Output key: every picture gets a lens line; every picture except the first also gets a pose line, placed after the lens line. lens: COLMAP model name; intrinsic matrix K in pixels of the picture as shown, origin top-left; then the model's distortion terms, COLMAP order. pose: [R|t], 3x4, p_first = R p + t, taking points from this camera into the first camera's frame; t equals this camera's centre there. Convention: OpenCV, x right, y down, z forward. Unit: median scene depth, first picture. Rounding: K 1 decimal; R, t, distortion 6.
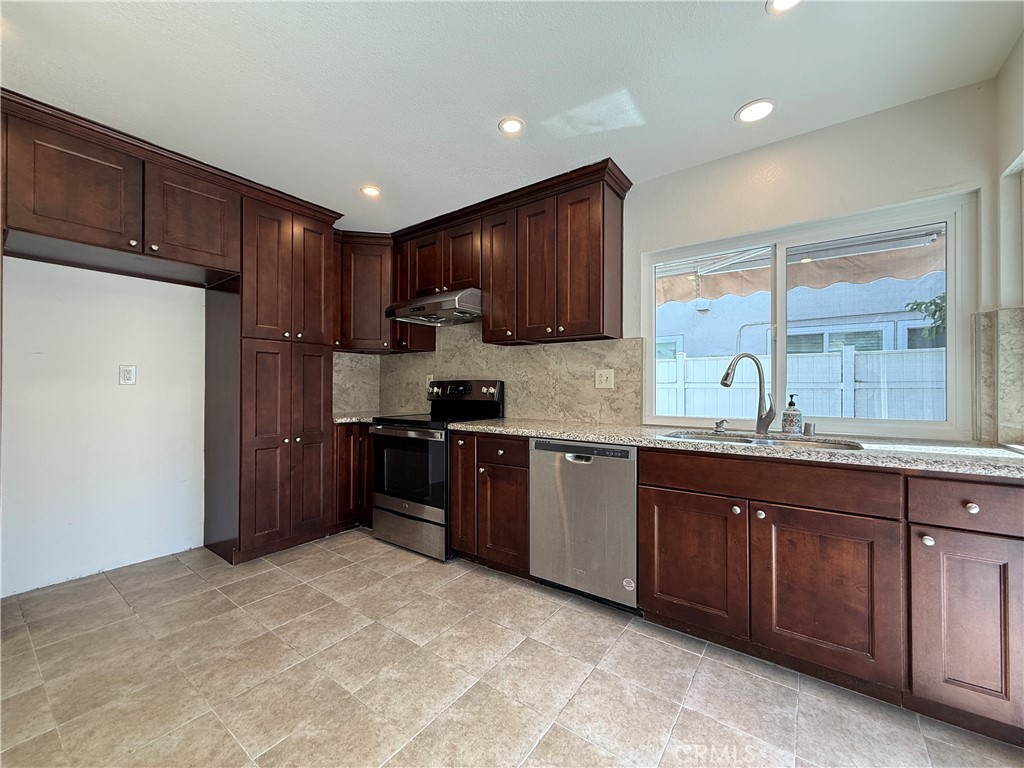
lens RADIAL K [[411.9, 0, 511.6], [0, 411.9, 384.9], [0, 0, 1]] dist [-0.002980, 0.001599]
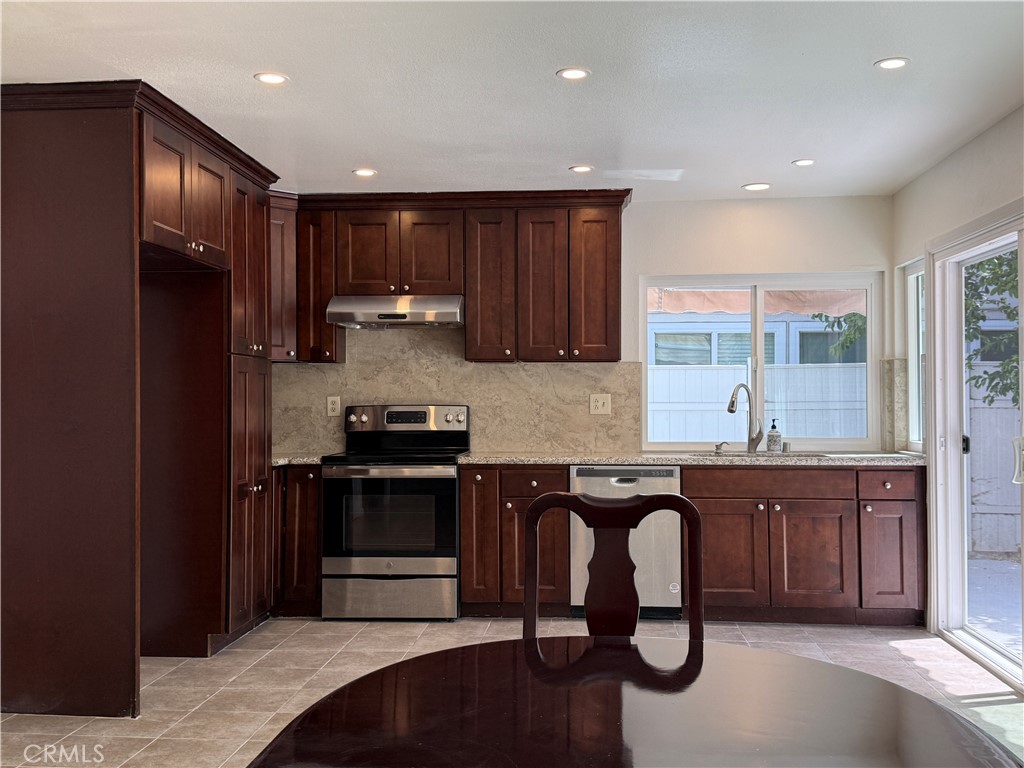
lens RADIAL K [[1048.0, 0, 515.0], [0, 1048.0, 384.0], [0, 0, 1]] dist [0.088280, 0.000000]
pose [[0.852633, 0.005332, 0.522482, -1.504747], [0.001765, 0.999913, -0.013086, -0.038003], [-0.522507, 0.012080, 0.852550, -1.171461]]
